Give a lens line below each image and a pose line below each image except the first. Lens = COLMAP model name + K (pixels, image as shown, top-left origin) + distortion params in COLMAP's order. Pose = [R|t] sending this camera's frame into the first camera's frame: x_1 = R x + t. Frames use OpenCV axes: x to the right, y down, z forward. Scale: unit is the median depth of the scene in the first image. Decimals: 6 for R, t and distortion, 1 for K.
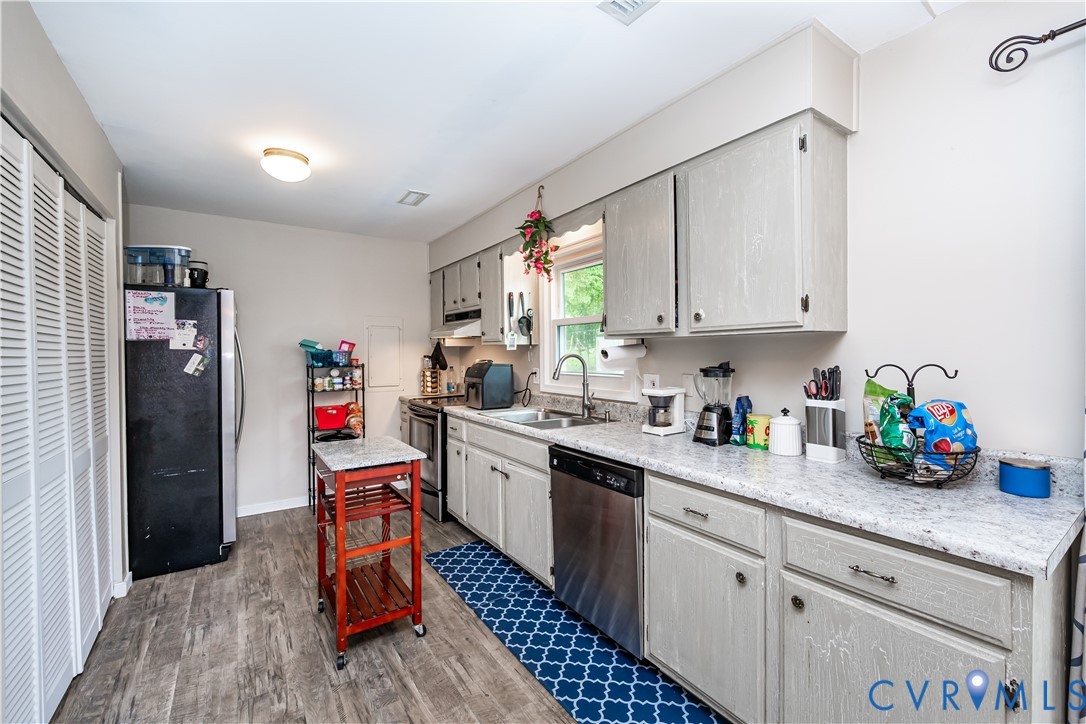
lens RADIAL K [[448.7, 0, 543.0], [0, 448.7, 362.0], [0, 0, 1]] dist [-0.001031, -0.000077]
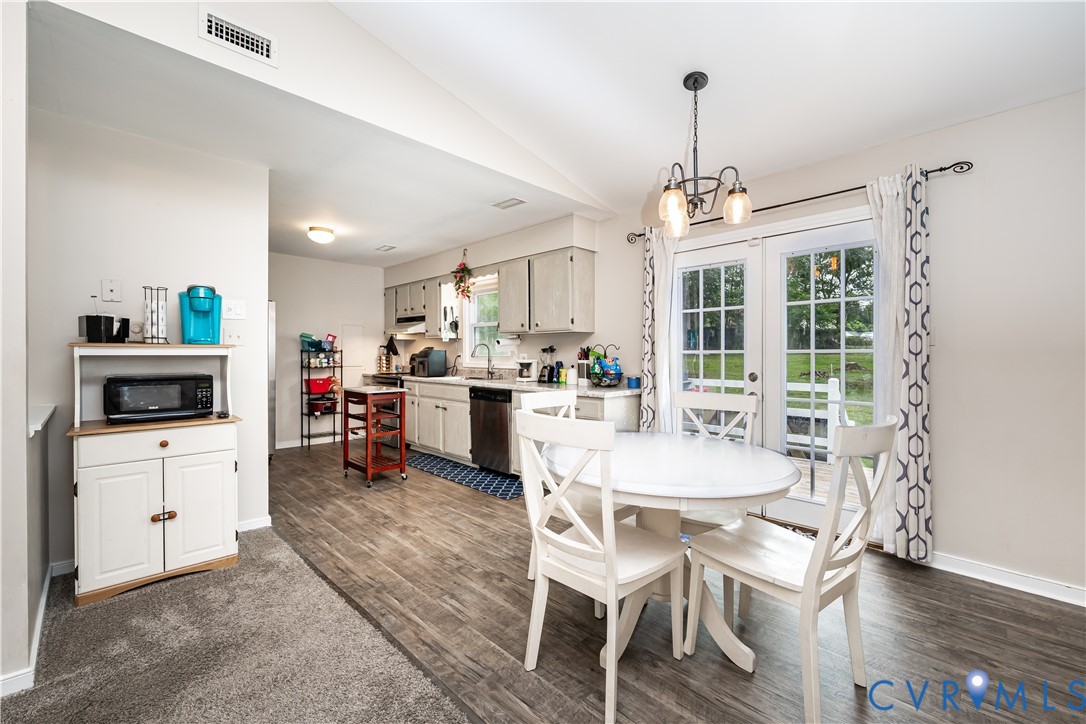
lens RADIAL K [[448.7, 0, 543.0], [0, 448.7, 362.0], [0, 0, 1]] dist [-0.001031, -0.000077]
pose [[0.982397, 0.006723, 0.186687, -0.031072], [-0.006272, 0.999976, -0.003004, 0.062603], [-0.186702, 0.001781, 0.982415, -0.825754]]
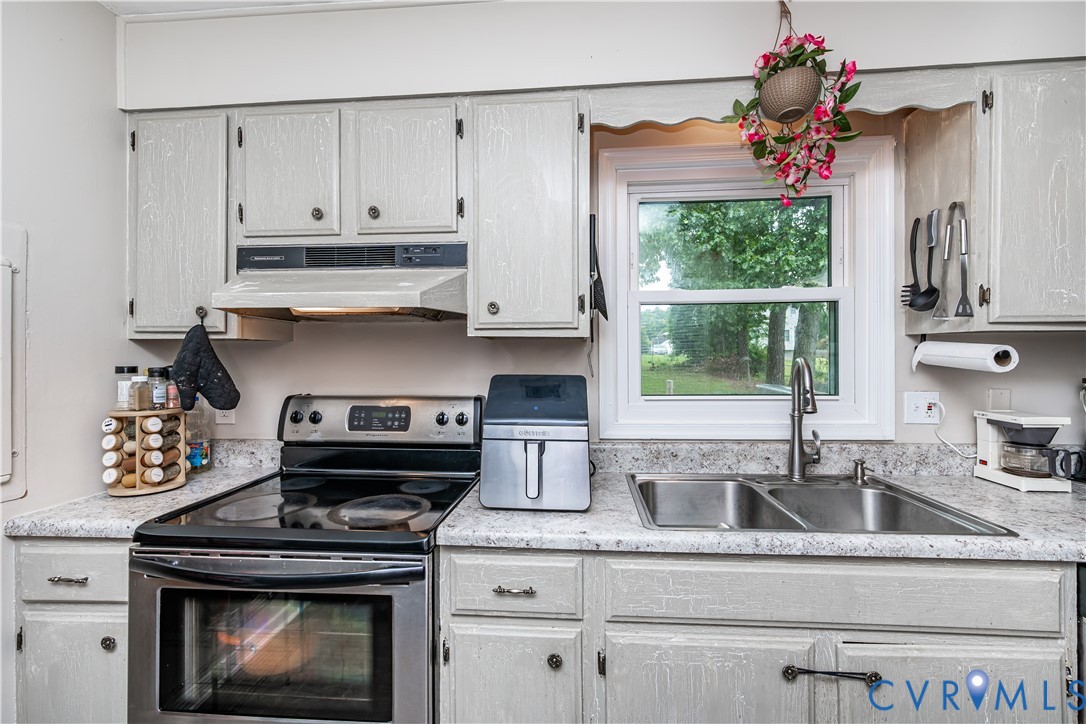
lens RADIAL K [[542.8, 0, 541.7], [0, 542.8, 335.3], [0, 0, 1]] dist [-0.023172, 0.000081]
pose [[0.631052, 0.036032, 0.774903, -0.591021], [0.011777, 0.998361, -0.056014, -0.018471], [-0.775651, 0.044474, 0.629593, 0.865384]]
